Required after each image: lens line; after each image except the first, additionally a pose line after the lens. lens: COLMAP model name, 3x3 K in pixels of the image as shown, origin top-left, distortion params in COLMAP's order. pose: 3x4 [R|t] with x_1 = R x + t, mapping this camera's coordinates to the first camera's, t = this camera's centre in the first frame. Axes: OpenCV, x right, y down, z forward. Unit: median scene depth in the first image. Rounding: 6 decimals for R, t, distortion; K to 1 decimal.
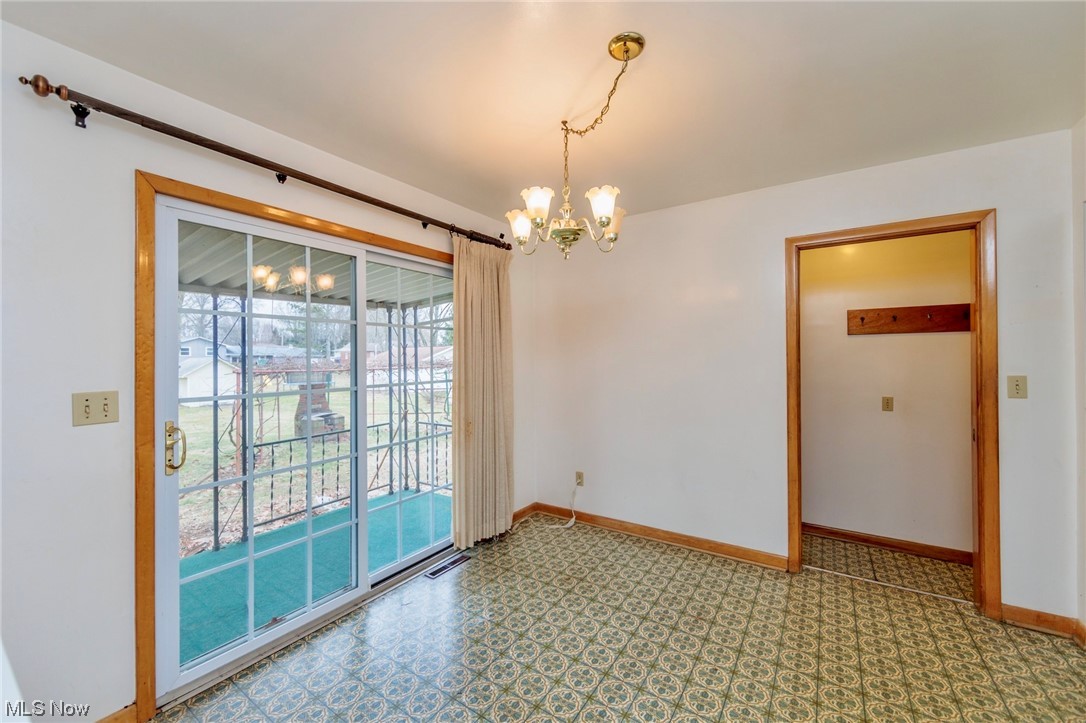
lens RADIAL K [[427.2, 0, 541.9], [0, 427.2, 356.0], [0, 0, 1]] dist [-0.000800, -0.000055]
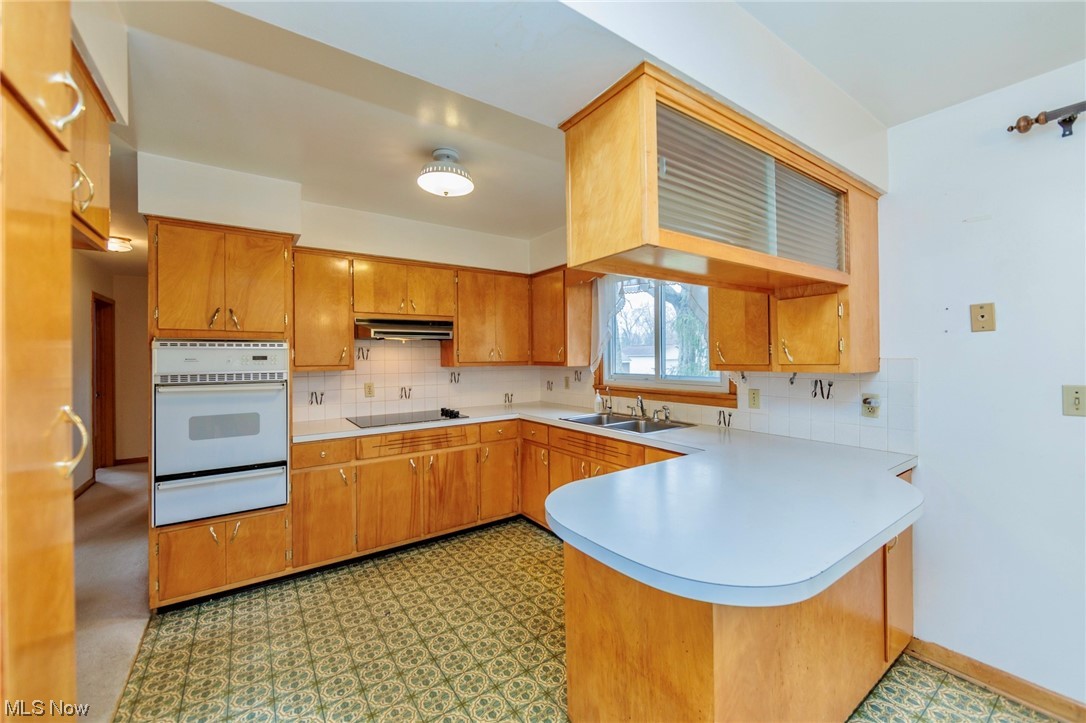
lens RADIAL K [[431.4, 0, 551.4], [0, 431.4, 357.1], [0, 0, 1]] dist [-0.003995, -0.000270]
pose [[-0.353723, 0.011904, -0.935274, 0.211446], [0.011026, 0.999903, 0.008557, -0.003757], [0.935285, -0.007286, -0.353820, 0.092948]]
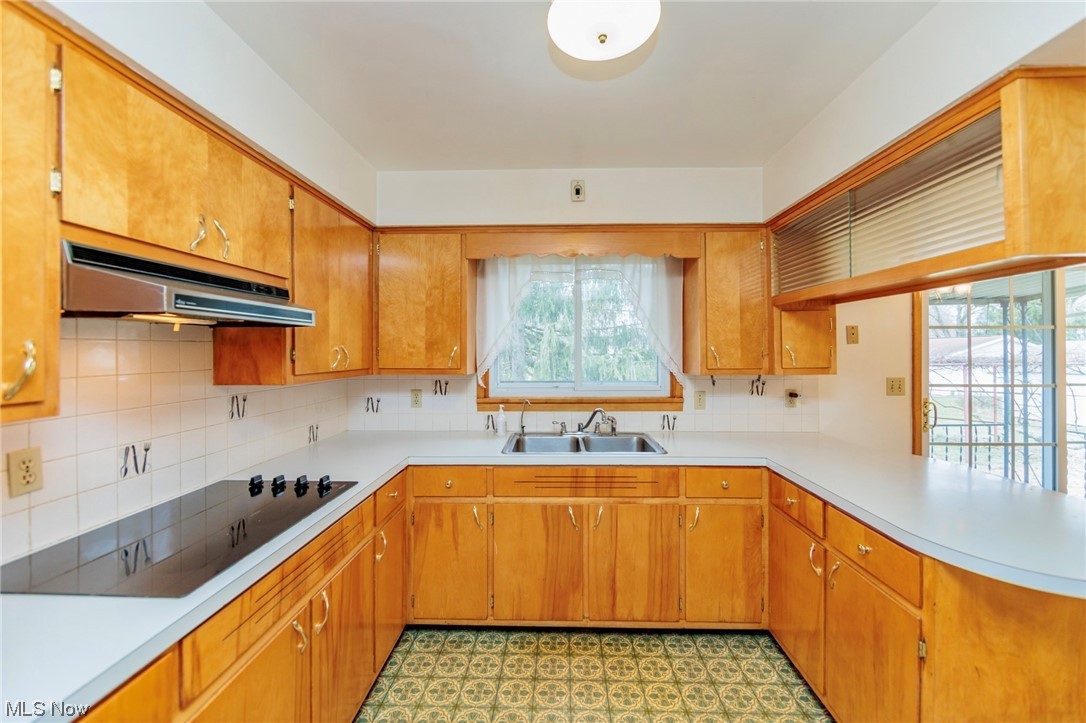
lens RADIAL K [[429.4, 0, 550.6], [0, 429.4, 351.2], [0, 0, 1]] dist [-0.001117, -0.000285]
pose [[0.537703, 0.006211, -0.843111, -0.172066], [-0.001171, 0.999977, 0.006620, -0.018754], [0.843133, -0.002572, 0.537698, -0.641930]]
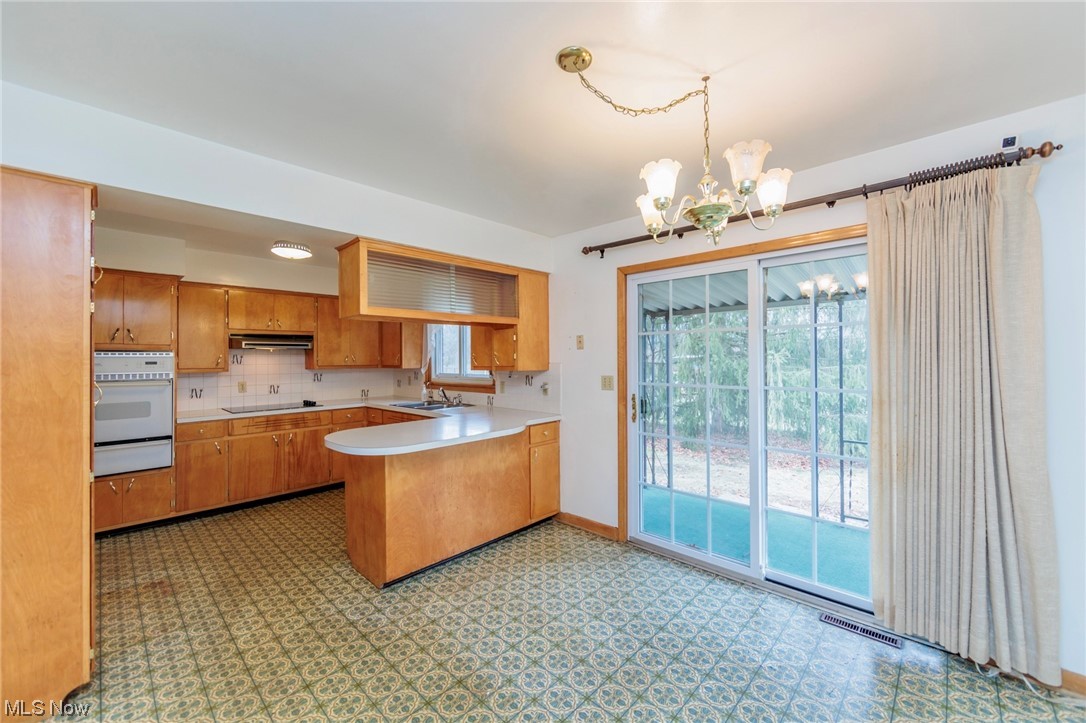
lens RADIAL K [[428.2, 0, 556.2], [0, 428.2, 356.7], [0, 0, 1]] dist [-0.002569, -0.000302]
pose [[-0.159115, 0.002865, -0.987256, 0.647459], [0.009296, 0.999956, 0.001404, -0.010396], [0.987216, -0.008954, -0.159134, 0.596642]]
